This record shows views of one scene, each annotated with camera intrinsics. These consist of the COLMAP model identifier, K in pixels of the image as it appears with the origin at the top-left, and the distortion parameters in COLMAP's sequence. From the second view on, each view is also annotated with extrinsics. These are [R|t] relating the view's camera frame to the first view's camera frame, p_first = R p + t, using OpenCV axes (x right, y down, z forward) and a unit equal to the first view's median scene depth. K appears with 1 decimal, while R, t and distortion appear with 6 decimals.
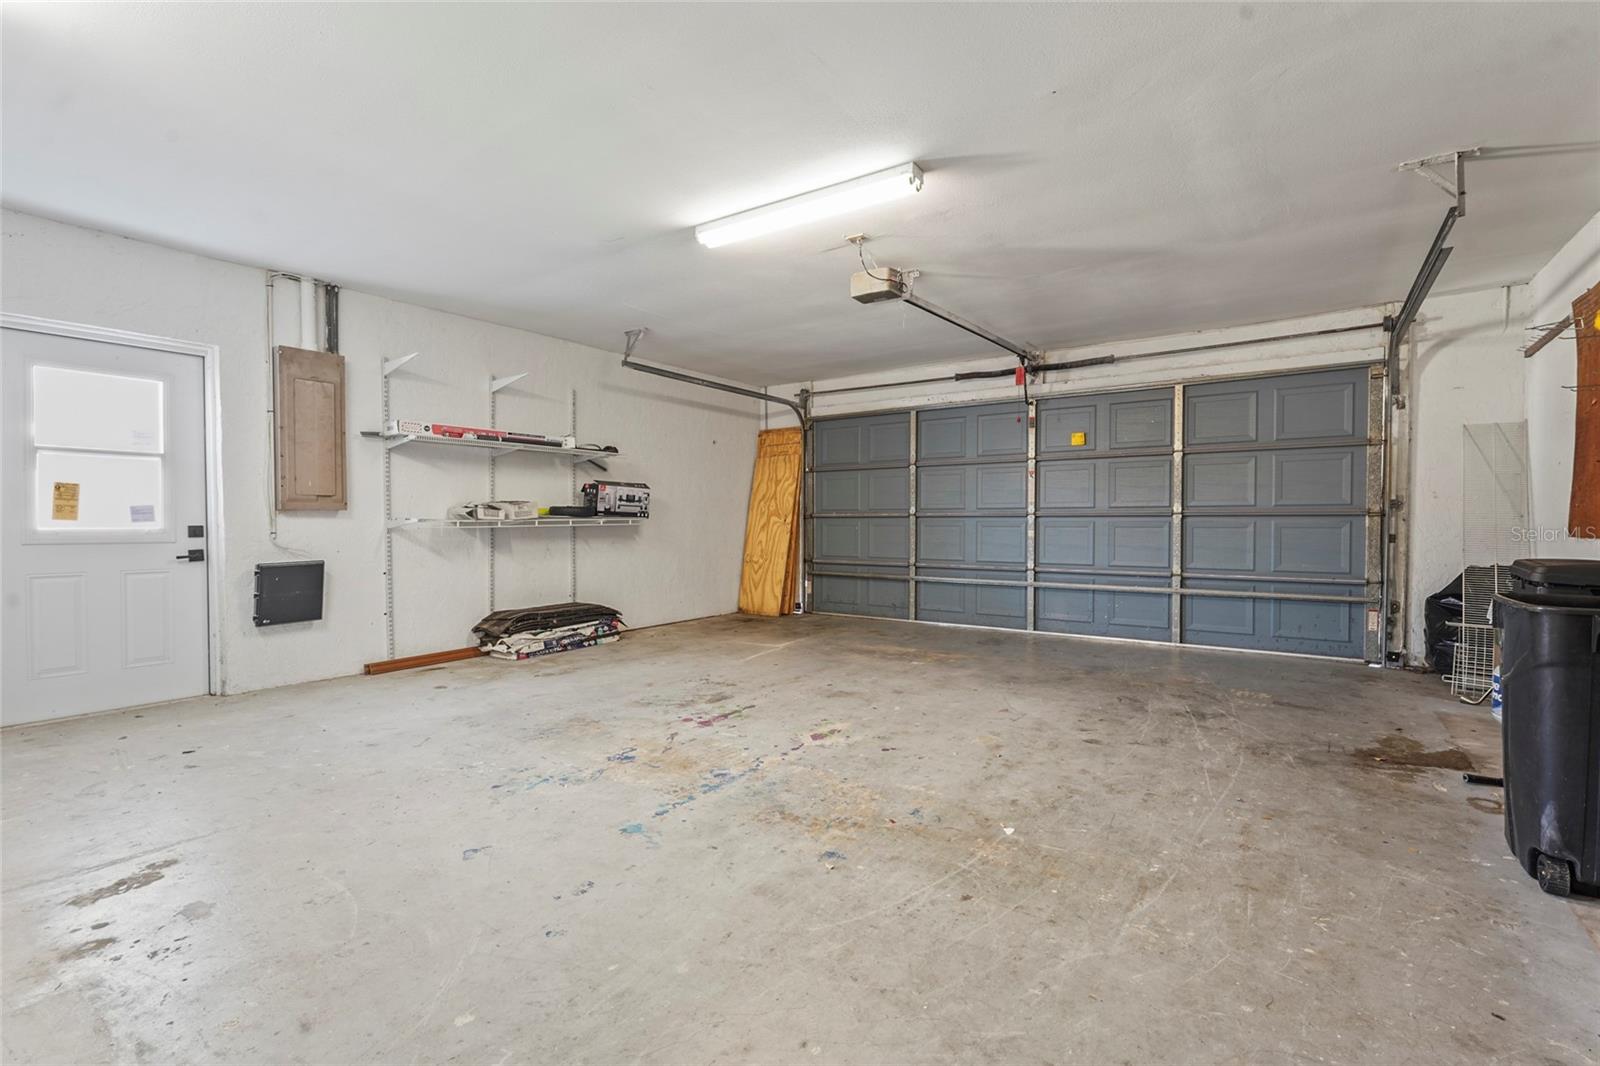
lens RADIAL K [[716.0, 0, 802.3], [0, 716.0, 534.2], [0, 0, 1]] dist [0.000034, -0.000261]
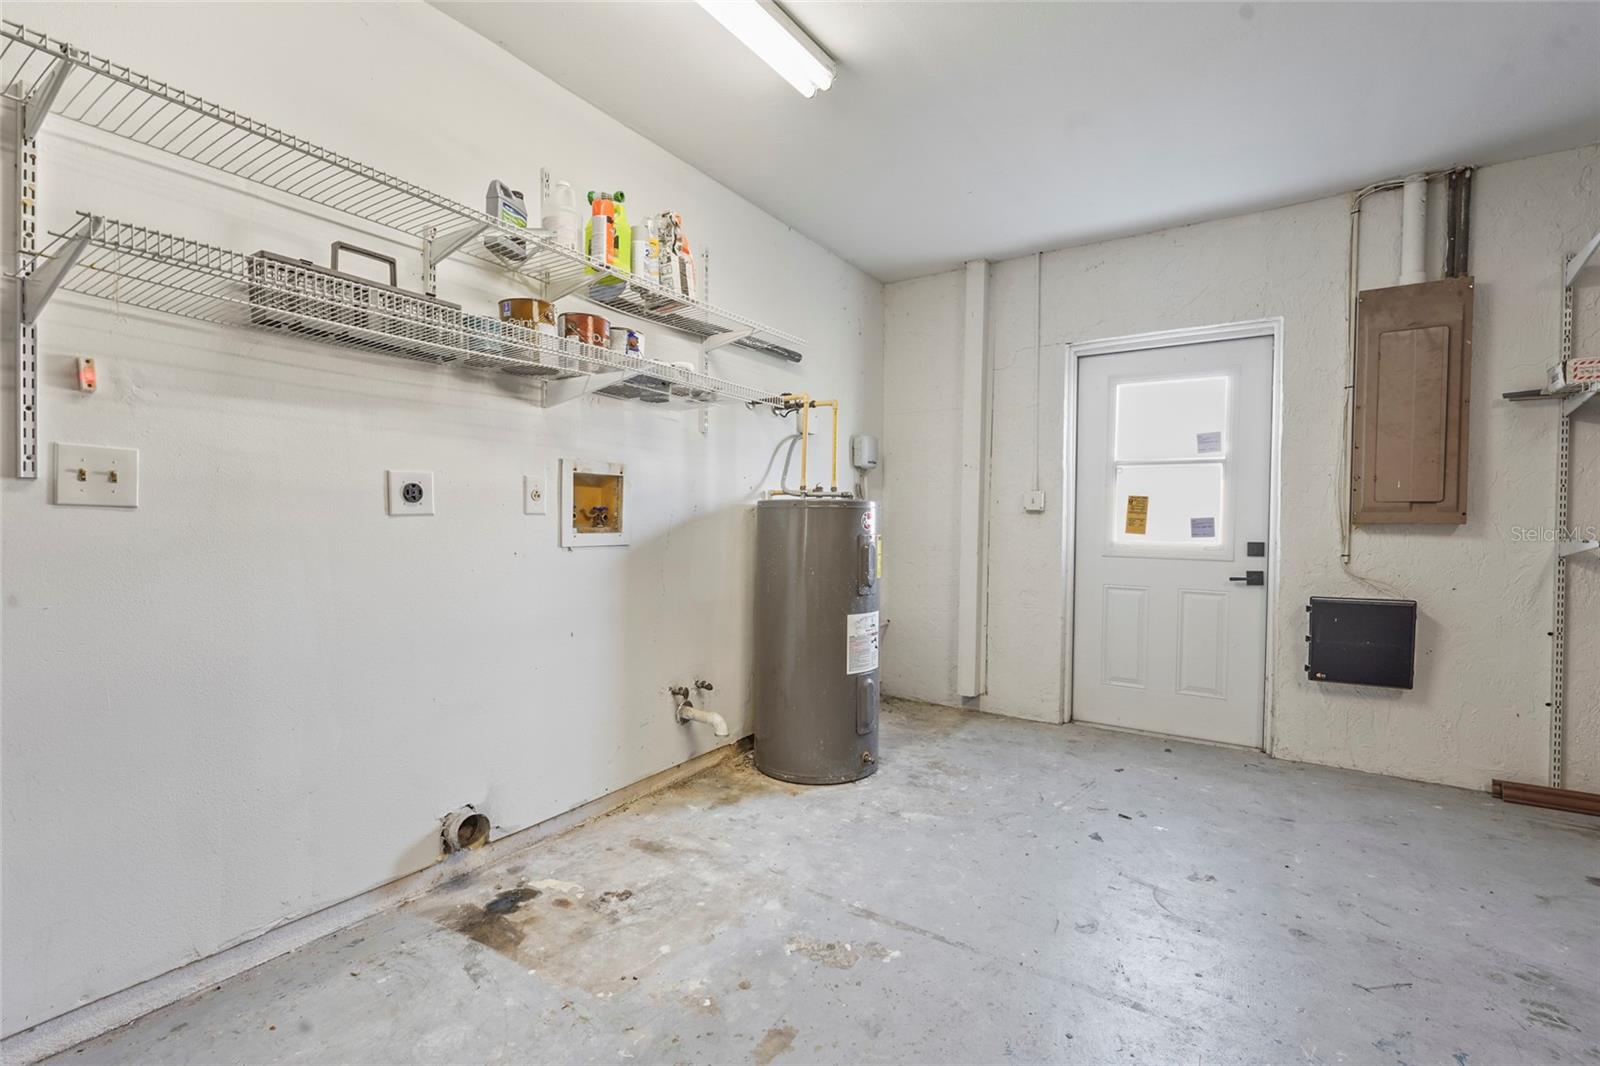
lens RADIAL K [[716.0, 0, 807.4], [0, 716.0, 536.9], [0, 0, 1]] dist [0.000034, -0.000261]
pose [[0.030580, 0.025591, -0.999205, -0.034658], [-0.029726, 0.999253, 0.024682, -0.023373], [0.999090, 0.028948, 0.031318, 0.457403]]
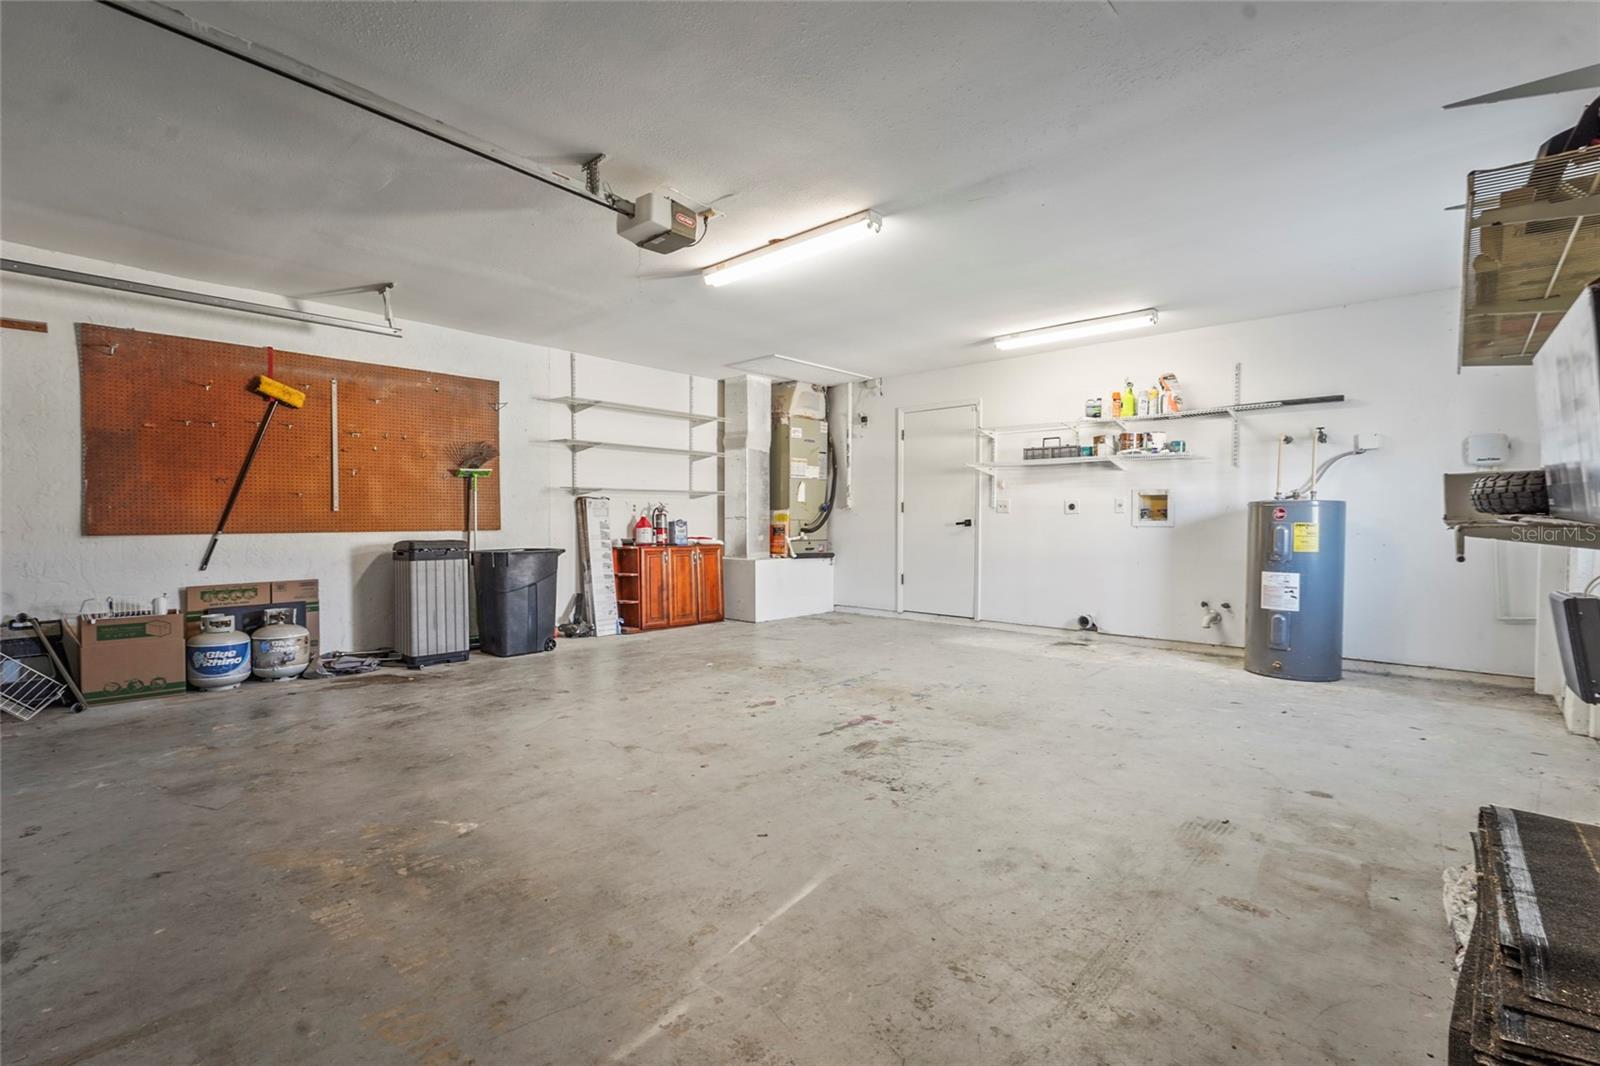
lens RADIAL K [[716.0, 0, 804.6], [0, 716.0, 534.0], [0, 0, 1]] dist [0.000034, -0.000261]
pose [[-0.992686, -0.004098, 0.120659, -0.146990], [0.001044, 0.999095, 0.042516, -0.040571], [-0.120724, 0.042331, -0.991783, 1.783602]]
